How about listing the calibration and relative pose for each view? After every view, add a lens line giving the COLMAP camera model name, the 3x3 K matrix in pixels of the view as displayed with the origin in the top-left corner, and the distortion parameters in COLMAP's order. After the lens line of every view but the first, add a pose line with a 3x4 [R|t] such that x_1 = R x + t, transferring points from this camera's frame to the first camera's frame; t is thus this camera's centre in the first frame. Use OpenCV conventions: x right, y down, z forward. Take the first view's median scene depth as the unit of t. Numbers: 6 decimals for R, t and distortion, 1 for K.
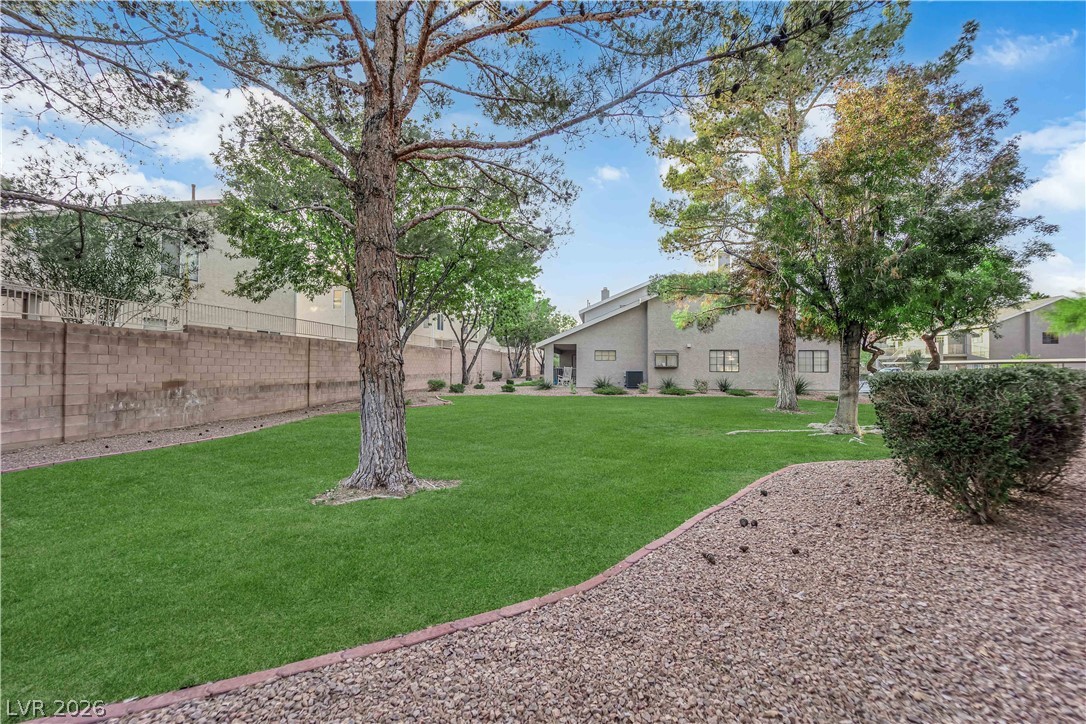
lens RADIAL K [[437.5, 0, 542.3], [0, 437.5, 360.8], [0, 0, 1]] dist [-0.011587, -0.003000]
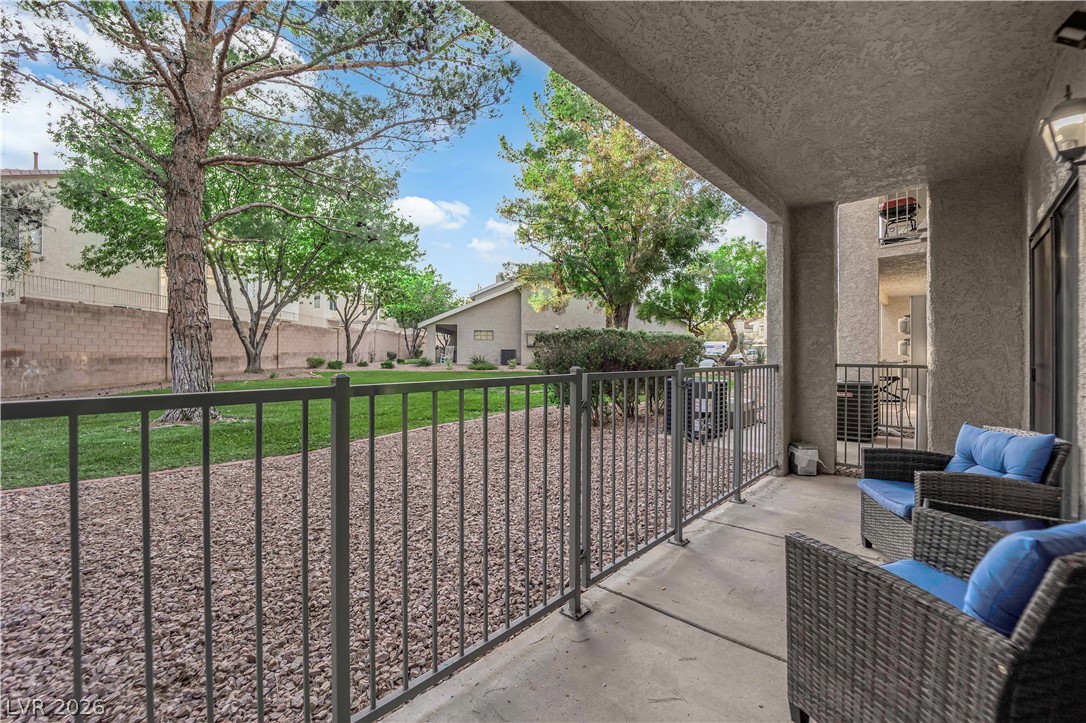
lens RADIAL K [[437.5, 0, 543.9], [0, 437.5, 352.6], [0, 0, 1]] dist [-0.011587, -0.003000]
pose [[0.984083, 0.000404, 0.177710, 0.176322], [-0.003166, 0.999879, 0.015259, 0.024858], [-0.177682, -0.015579, 0.983965, -0.180226]]
